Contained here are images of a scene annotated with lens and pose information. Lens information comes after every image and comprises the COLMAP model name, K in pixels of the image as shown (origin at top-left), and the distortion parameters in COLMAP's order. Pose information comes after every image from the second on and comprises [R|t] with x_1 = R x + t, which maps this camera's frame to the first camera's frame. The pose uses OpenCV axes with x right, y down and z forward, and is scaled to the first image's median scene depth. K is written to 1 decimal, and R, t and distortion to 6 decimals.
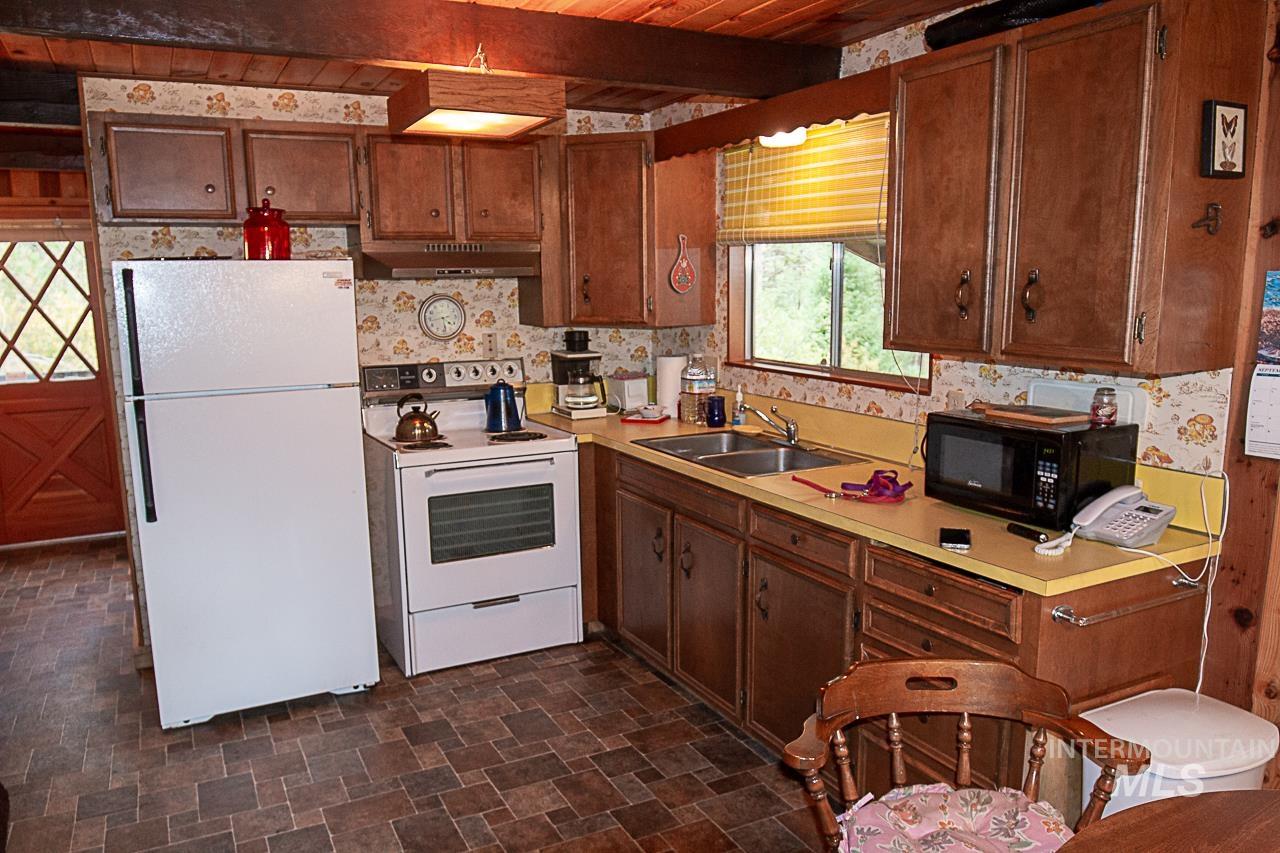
lens RADIAL K [[934.5, 0, 639.3], [0, 934.5, 438.4], [0, 0, 1]] dist [-0.029560, -0.001409]
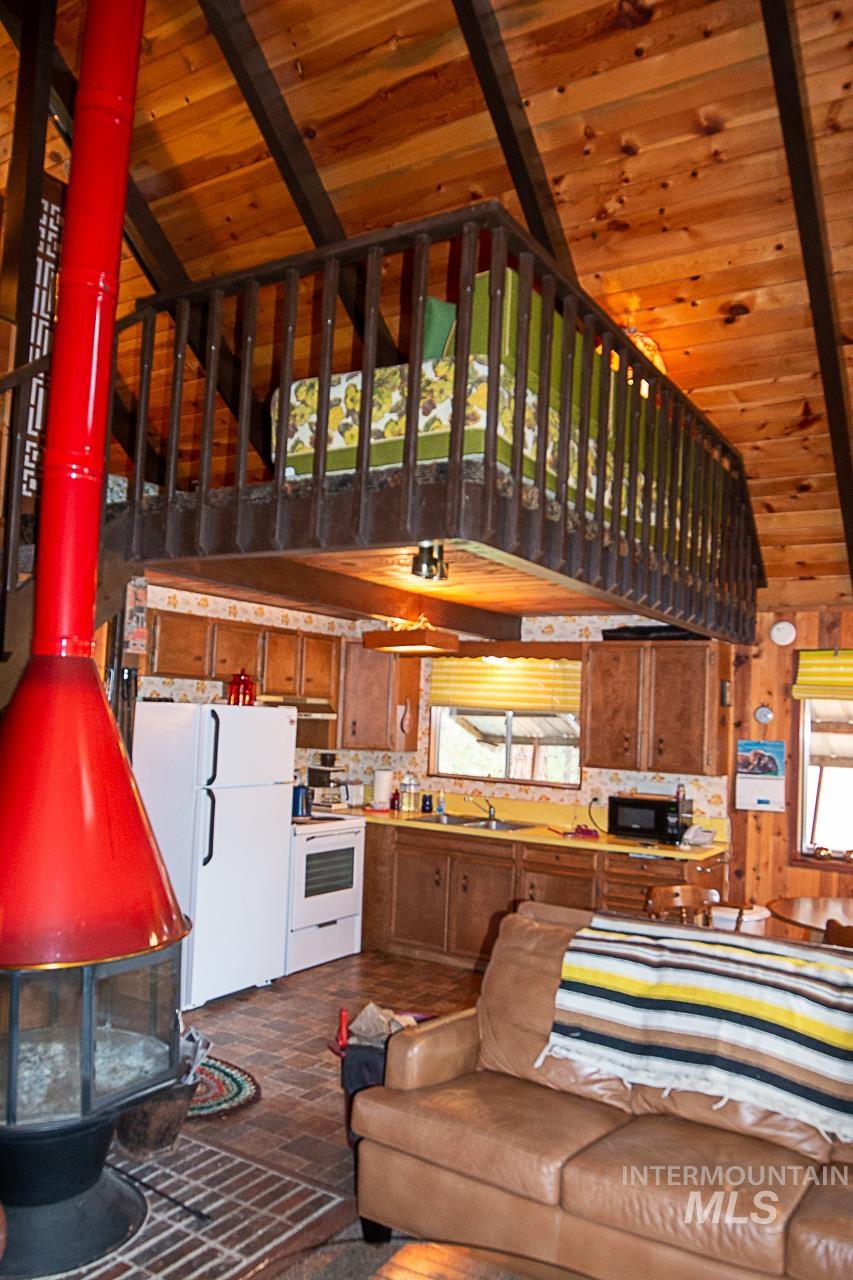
lens RADIAL K [[934.5, 0, 420.2], [0, 934.5, 650.2], [0, 0, 1]] dist [-0.029560, -0.001409]
pose [[0.862618, 0.084046, 0.498825, -0.829694], [0.031179, 0.975393, -0.218259, 0.071744], [-0.504894, 0.203827, 0.838771, -0.485124]]
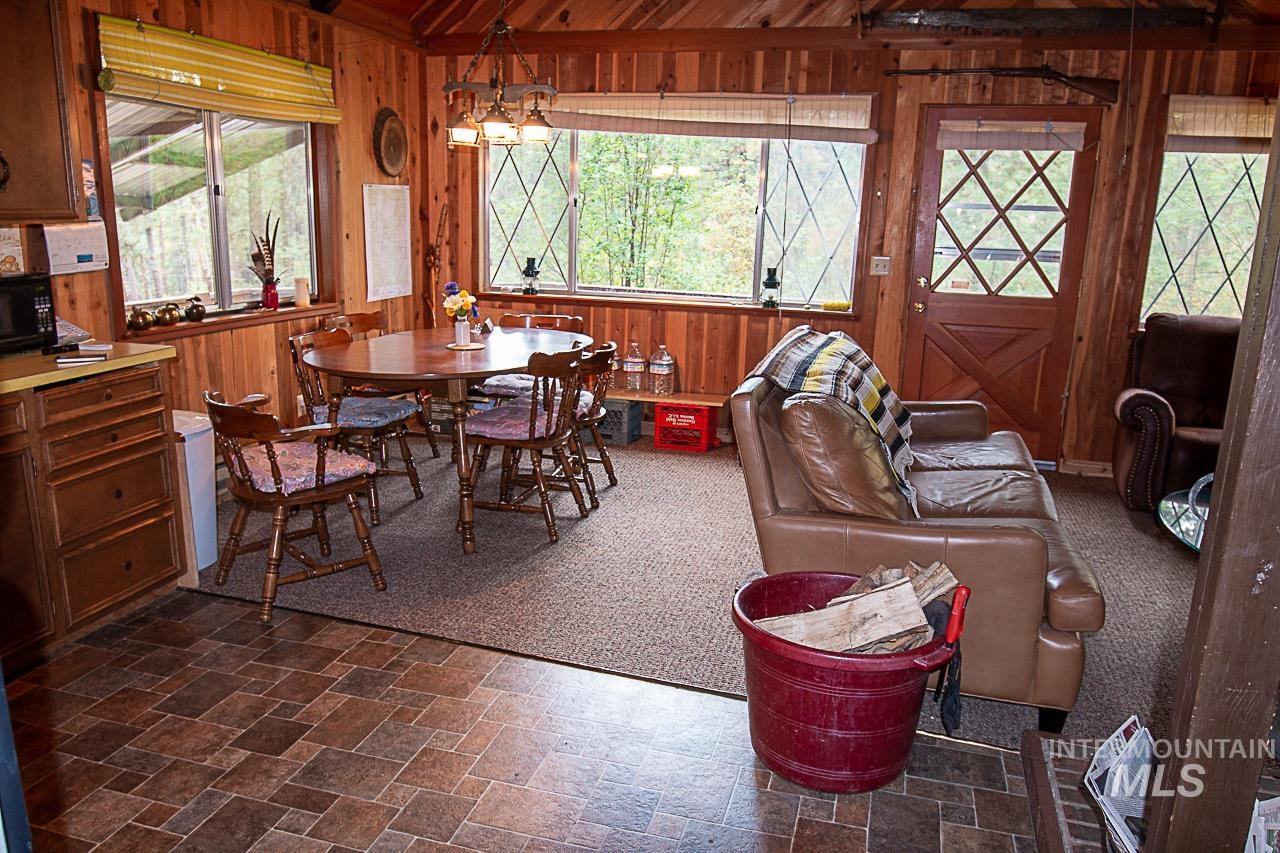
lens RADIAL K [[934.5, 0, 639.3], [0, 934.5, 438.4], [0, 0, 1]] dist [-0.029560, -0.001409]
pose [[-0.729036, -0.173424, 0.662141, -0.661901], [0.096179, 0.931817, 0.349952, -0.099696], [-0.677684, 0.318812, -0.662649, 0.807296]]
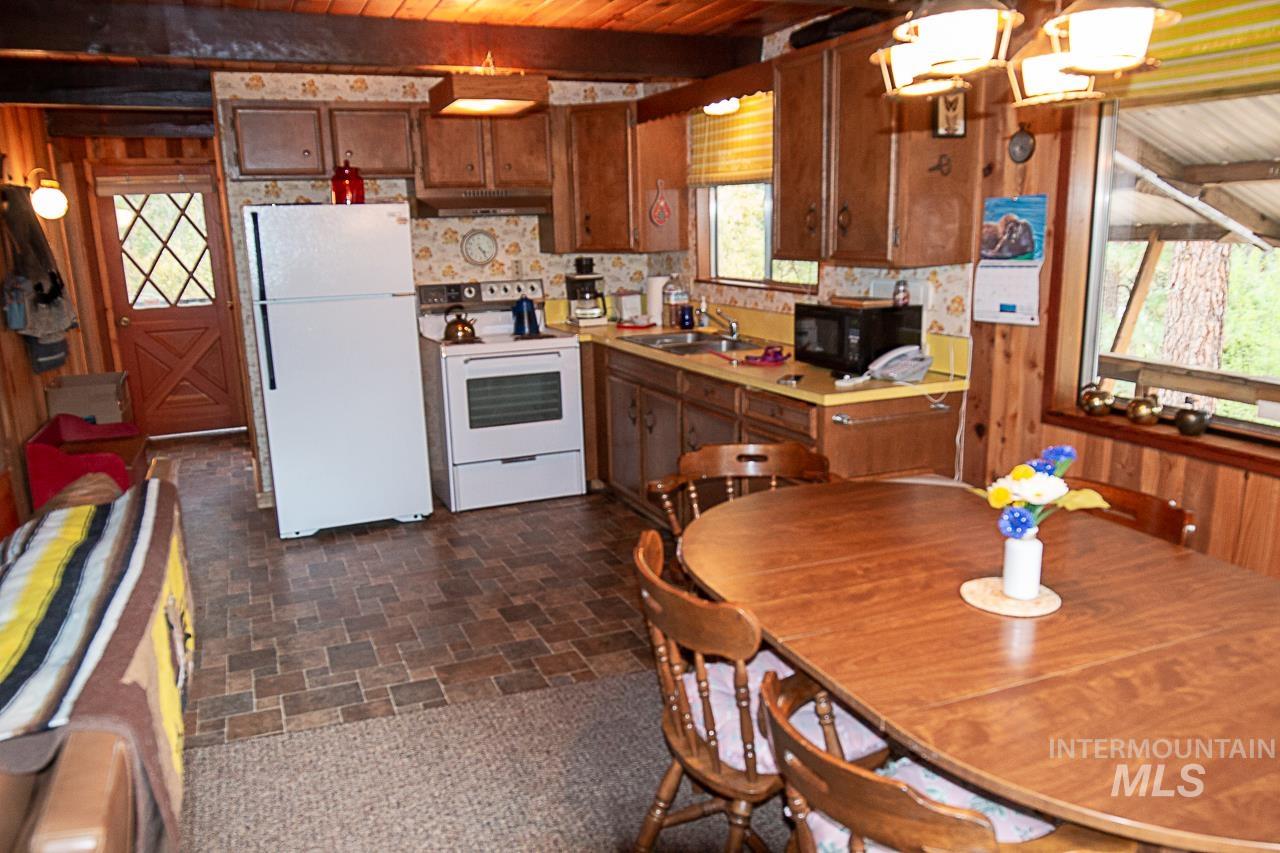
lens RADIAL K [[947.6, 0, 641.9], [0, 947.6, 436.1], [0, 0, 1]] dist [-0.024874, -0.000346]
pose [[0.997144, 0.002348, -0.075487, 0.125235], [0.001551, 0.998669, 0.051554, 0.070782], [0.075508, -0.051524, 0.995813, -0.337789]]
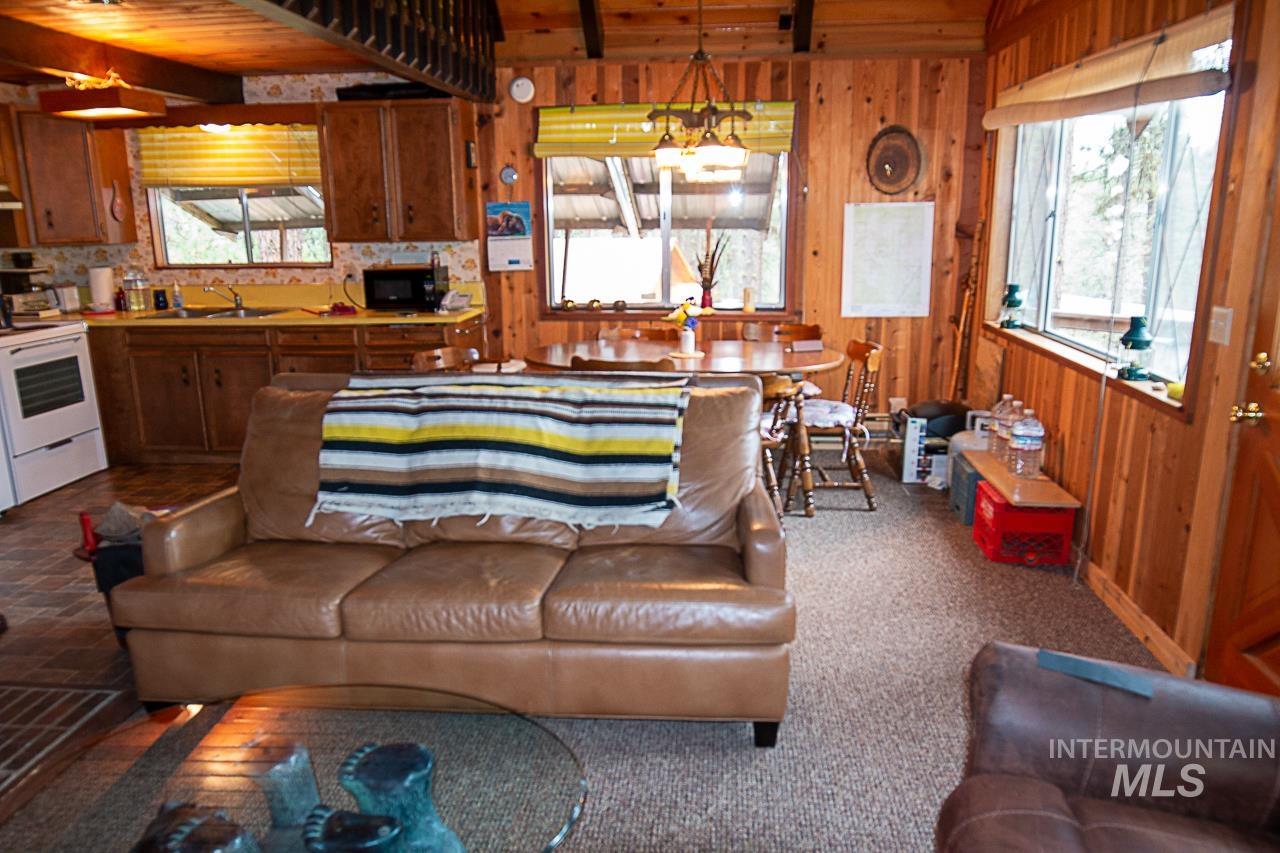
lens RADIAL K [[934.5, 0, 639.3], [0, 934.5, 438.4], [0, 0, 1]] dist [-0.029560, -0.001409]
pose [[0.538131, -0.195553, 0.819862, -0.808304], [0.148699, 0.979483, 0.136024, 0.106831], [-0.829641, 0.048714, 0.556168, -0.483908]]
